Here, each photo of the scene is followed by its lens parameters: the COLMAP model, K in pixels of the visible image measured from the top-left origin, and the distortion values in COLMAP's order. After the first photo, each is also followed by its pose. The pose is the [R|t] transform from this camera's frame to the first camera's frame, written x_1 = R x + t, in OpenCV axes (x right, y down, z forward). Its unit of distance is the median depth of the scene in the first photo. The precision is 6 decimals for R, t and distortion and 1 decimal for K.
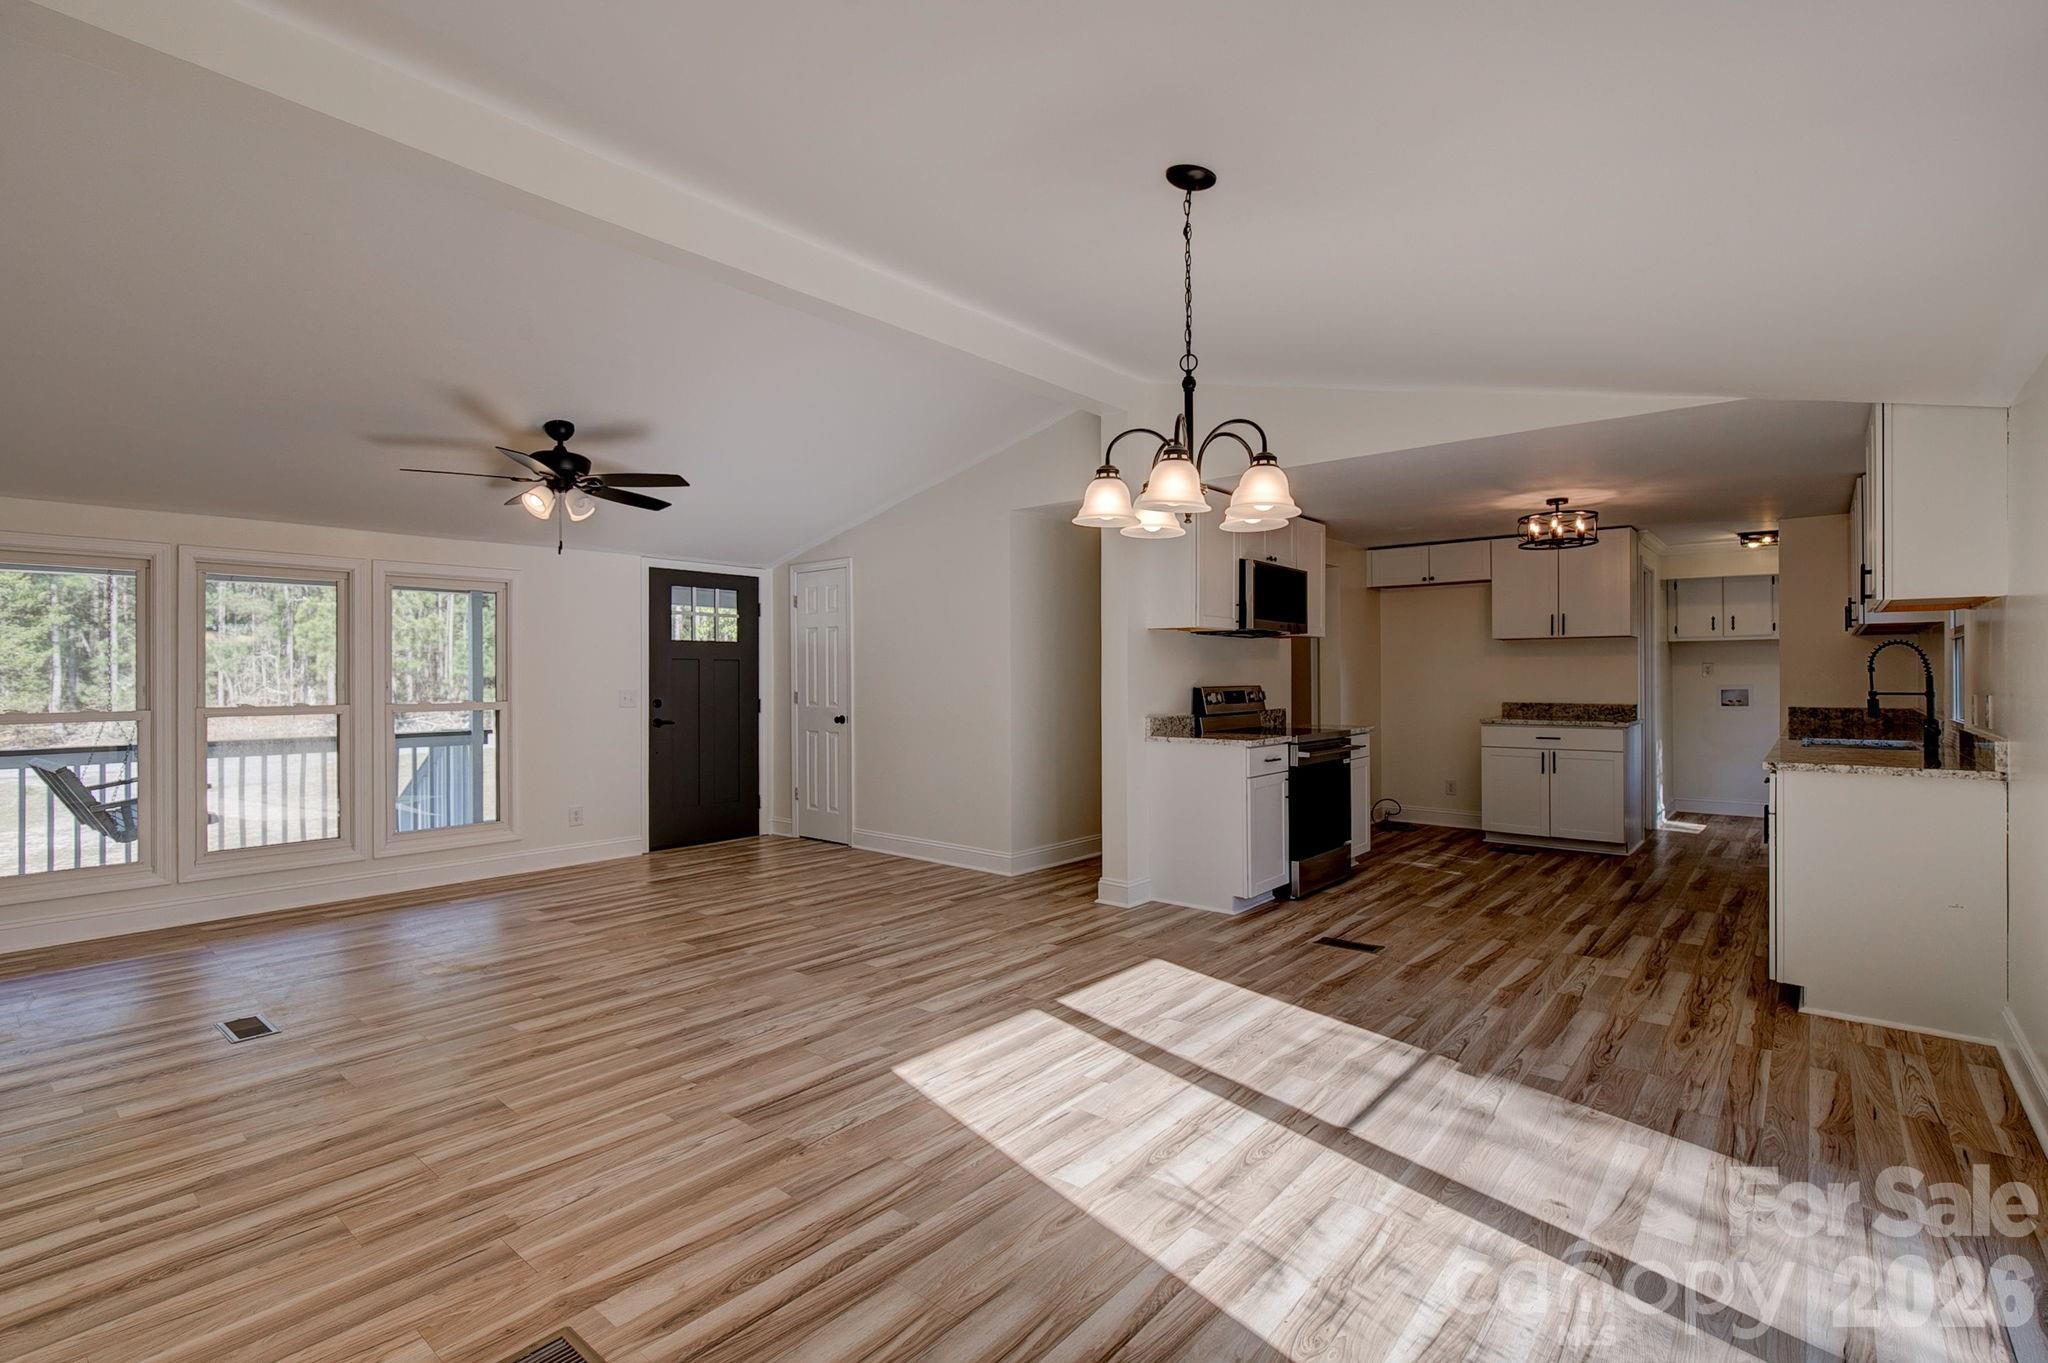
lens RADIAL K [[943.3, 0, 1022.4], [0, 943.3, 670.5], [0, 0, 1]] dist [-0.010979, 0.002877]
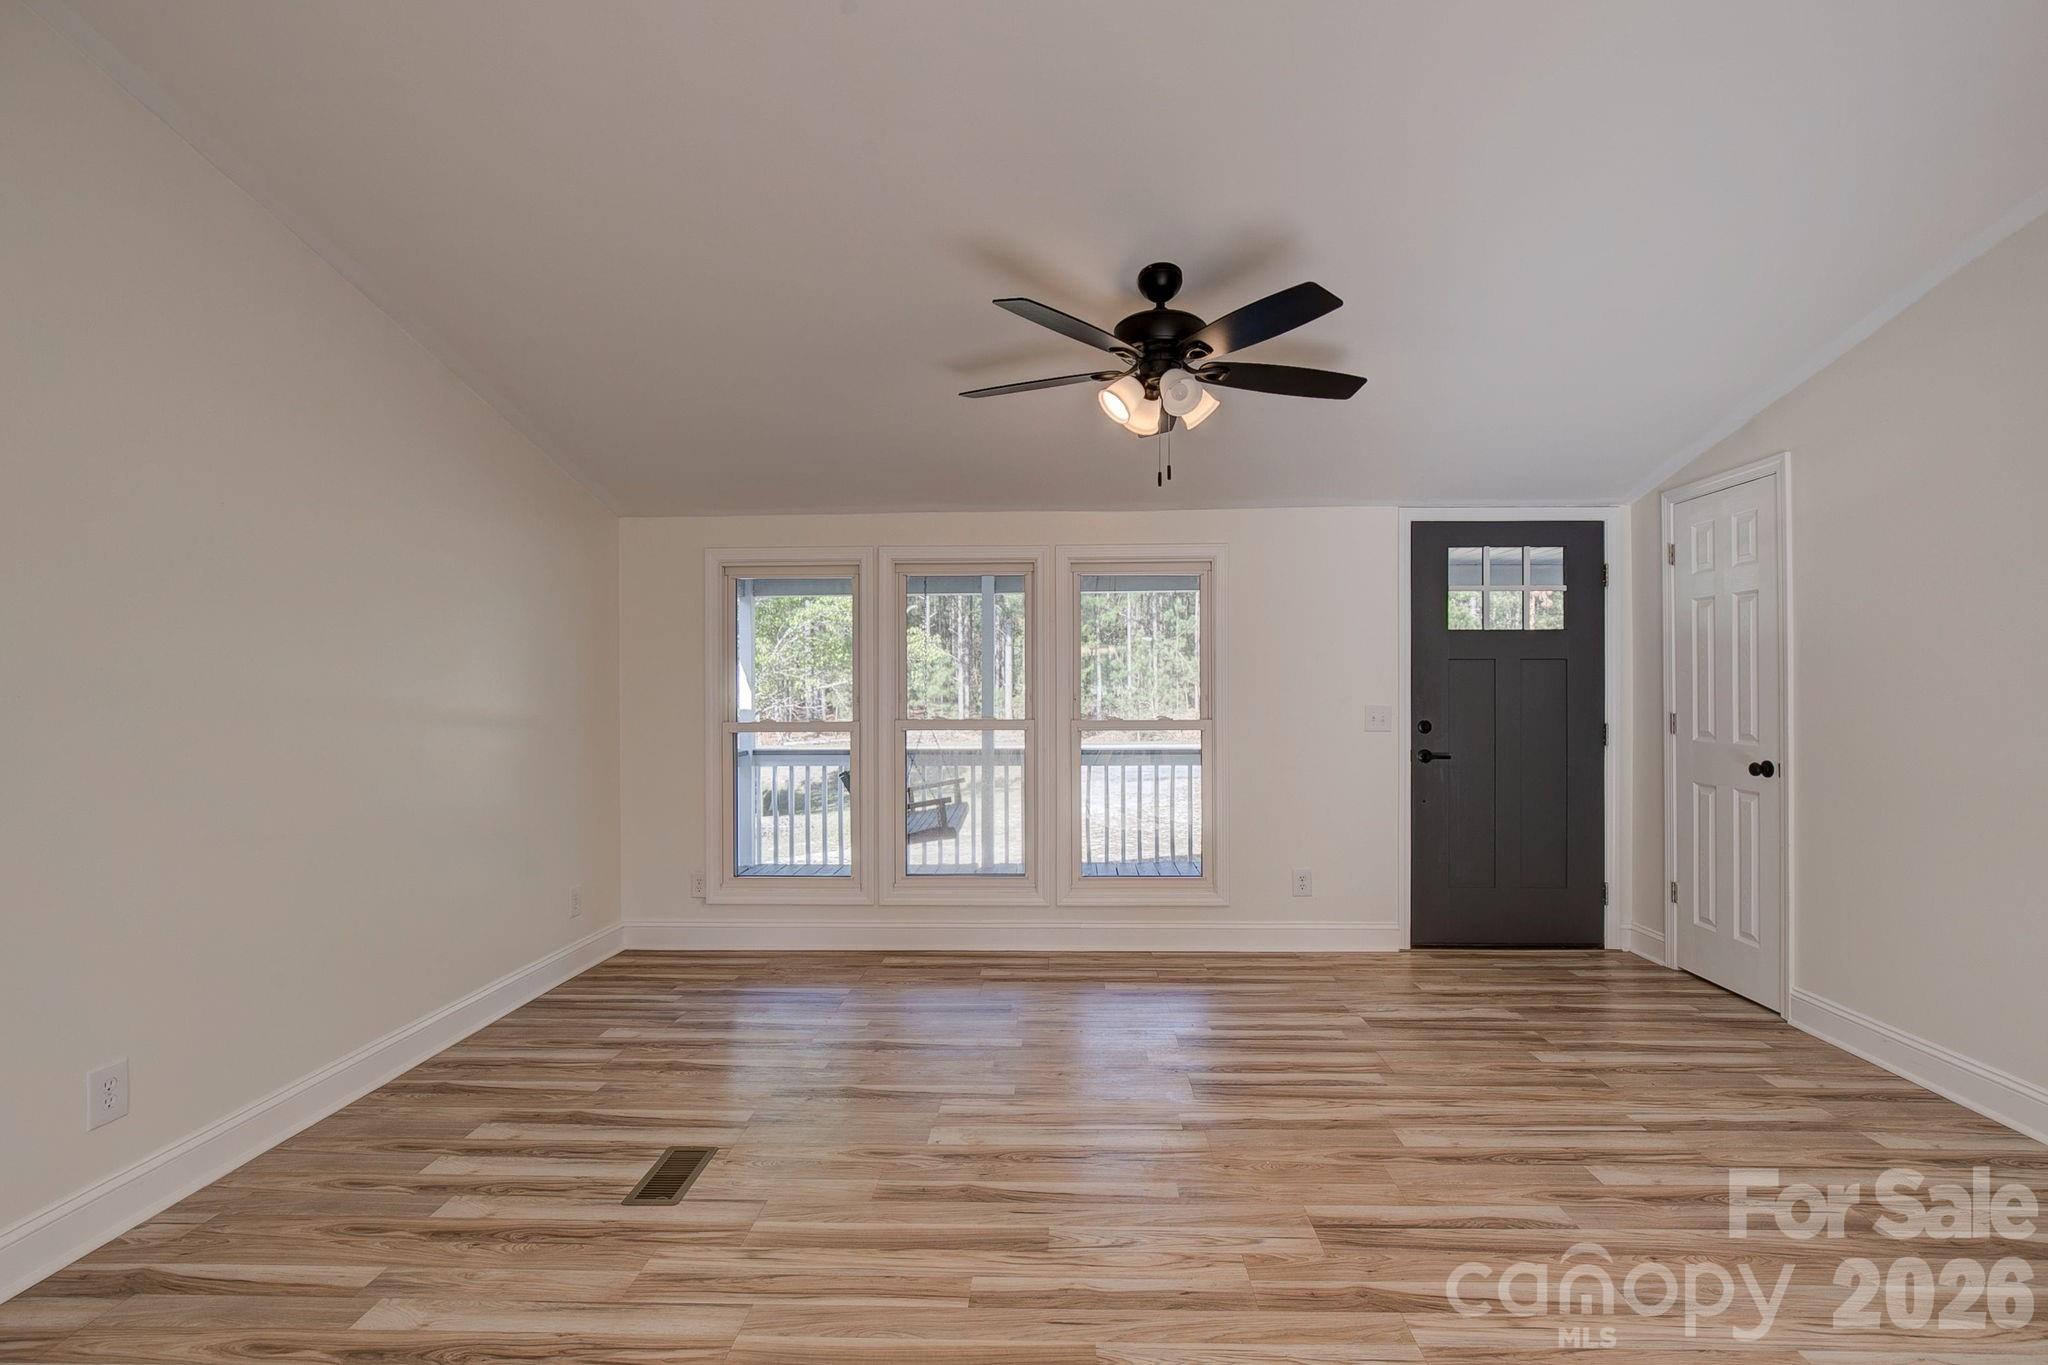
lens RADIAL K [[943.3, 0, 1044.3], [0, 943.3, 687.0], [0, 0, 1]] dist [-0.010979, 0.002877]
pose [[0.631759, 0.001963, -0.775163, -0.075352], [0.004086, 0.999974, 0.005862, 0.004198], [0.775154, -0.006870, 0.631735, 0.644061]]
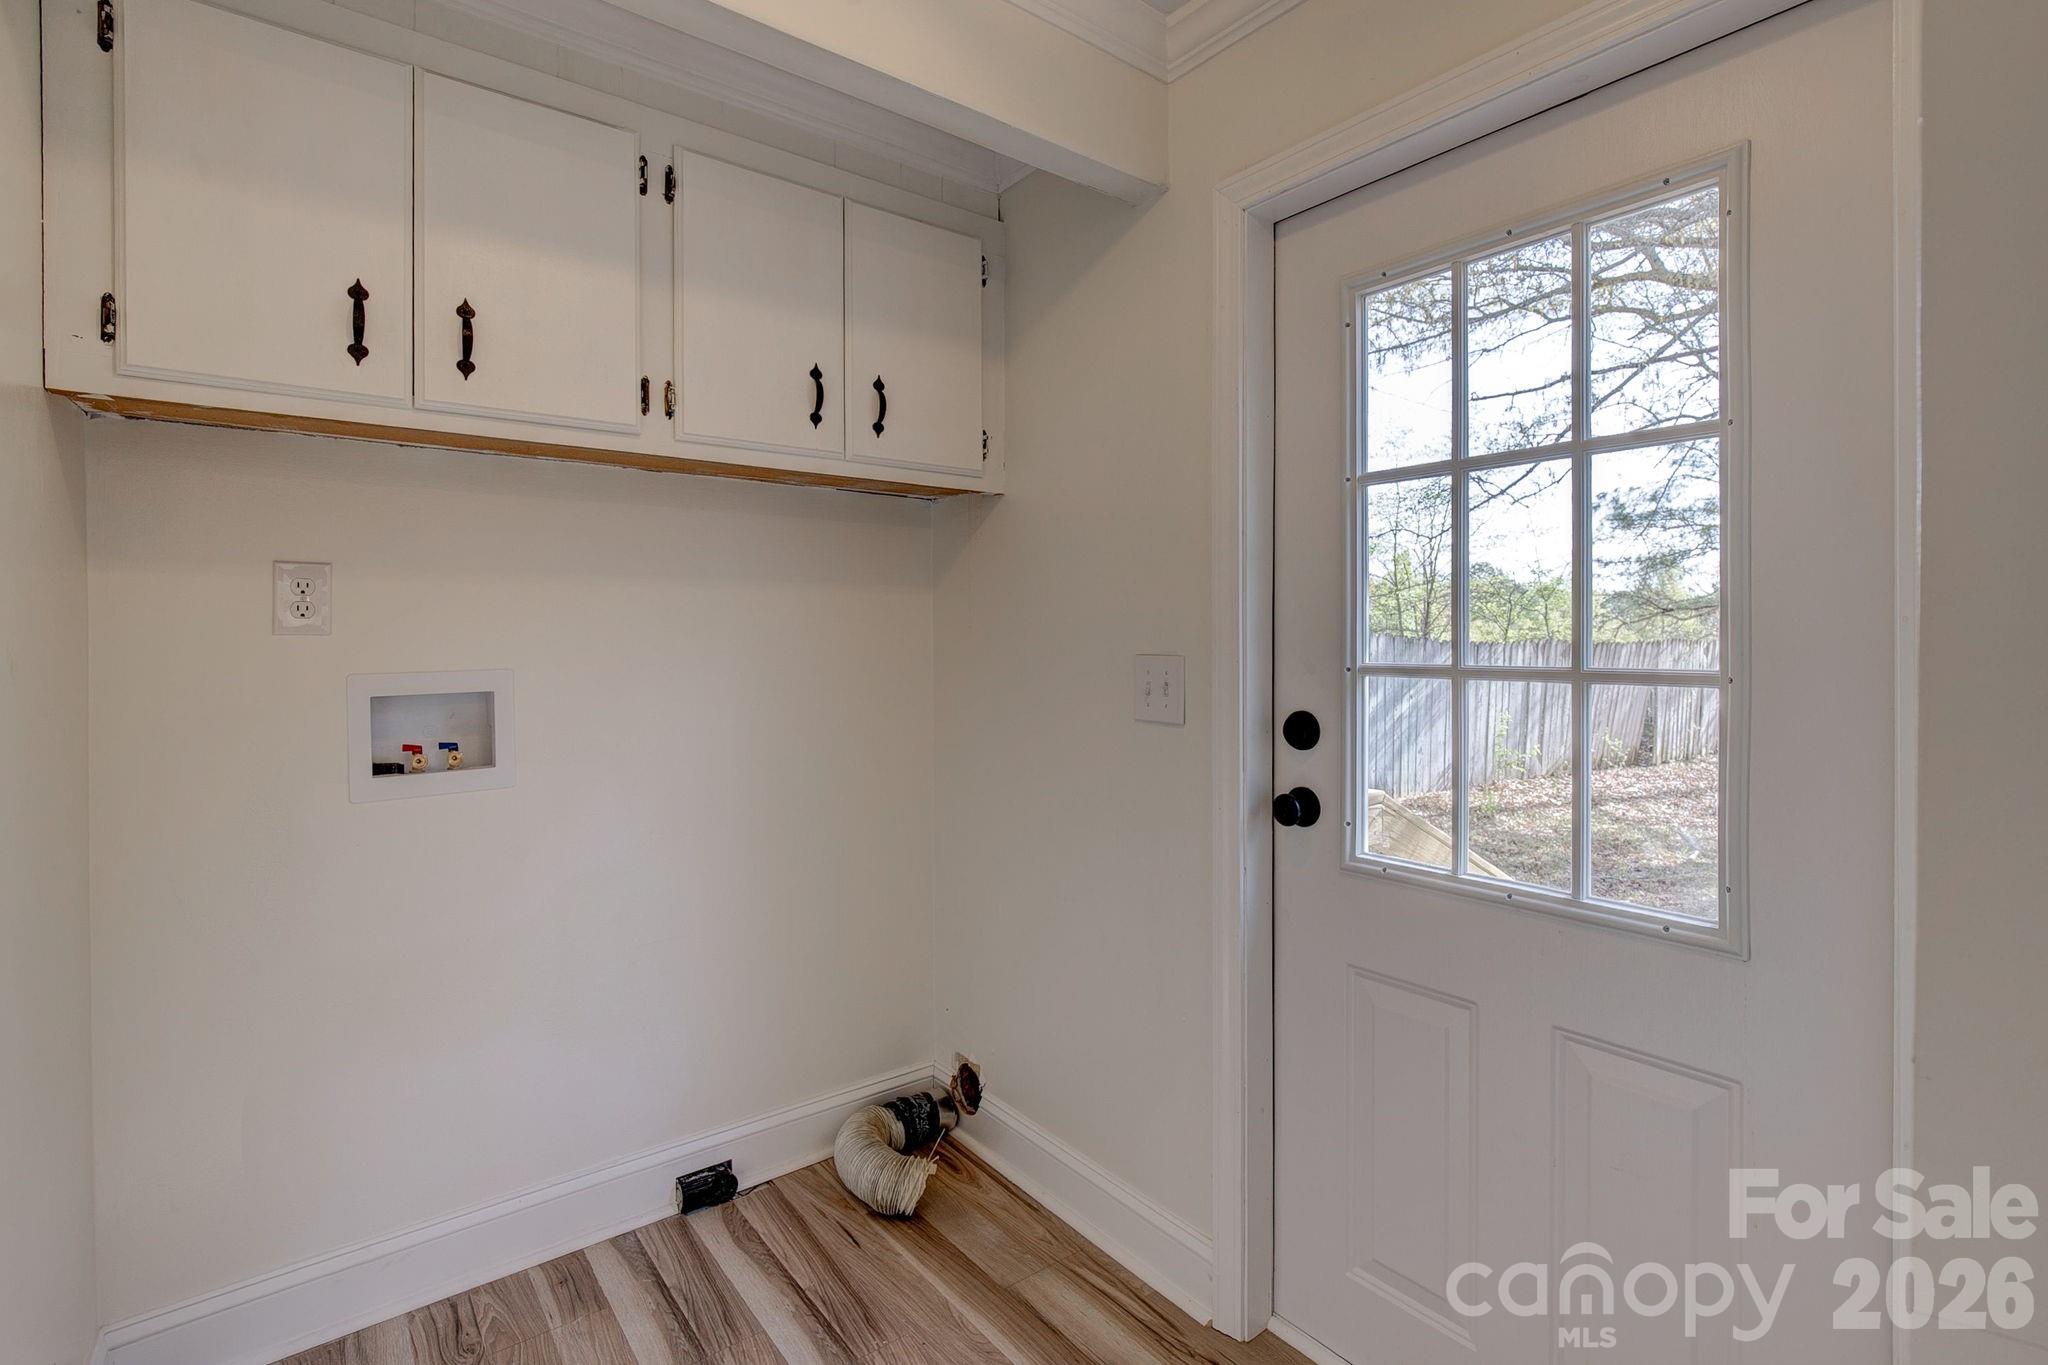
lens RADIAL K [[943.3, 0, 1029.1], [0, 943.3, 665.2], [0, 0, 1]] dist [-0.010979, 0.002877]
pose [[0.189092, -0.018160, 0.981791, 1.144492], [-0.006081, 0.999788, 0.019664, 0.018034], [-0.981941, -0.009689, 0.188942, 1.642343]]
